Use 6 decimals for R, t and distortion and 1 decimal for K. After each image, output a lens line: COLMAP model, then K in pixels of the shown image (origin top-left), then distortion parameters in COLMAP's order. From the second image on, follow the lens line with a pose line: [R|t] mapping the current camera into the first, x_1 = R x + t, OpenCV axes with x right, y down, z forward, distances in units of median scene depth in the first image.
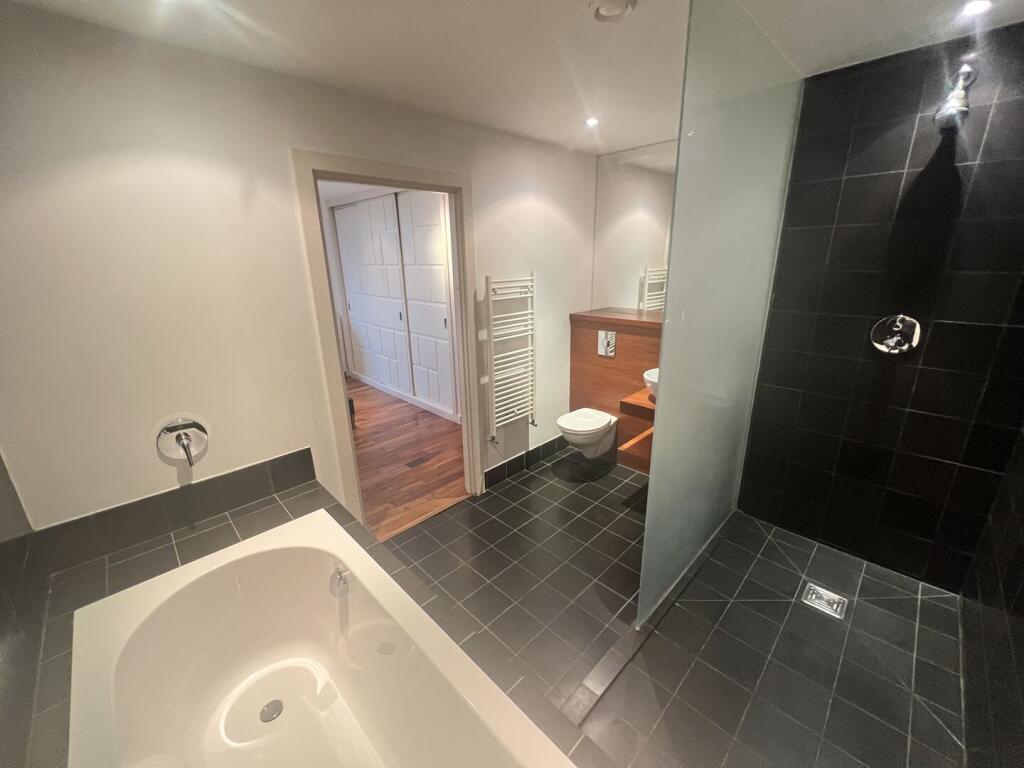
lens RADIAL K [[413.4, 0, 512.4], [0, 413.4, 386.3], [0, 0, 1]] dist [-0.001432, 0.000158]
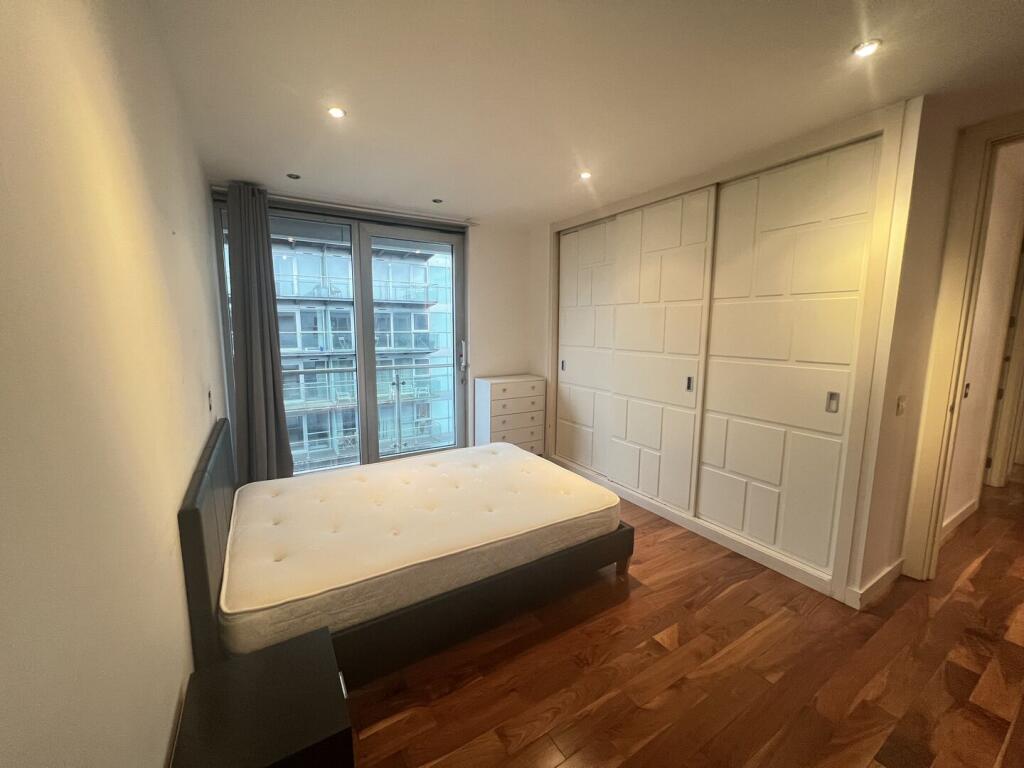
lens RADIAL K [[413.4, 0, 506.3], [0, 413.4, 380.8], [0, 0, 1]] dist [-0.001432, 0.000158]
pose [[0.974126, 0.039425, -0.222542, -0.395668], [-0.074922, 0.985320, -0.153397, -0.060639], [0.213228, 0.166101, 0.962779, 0.360935]]
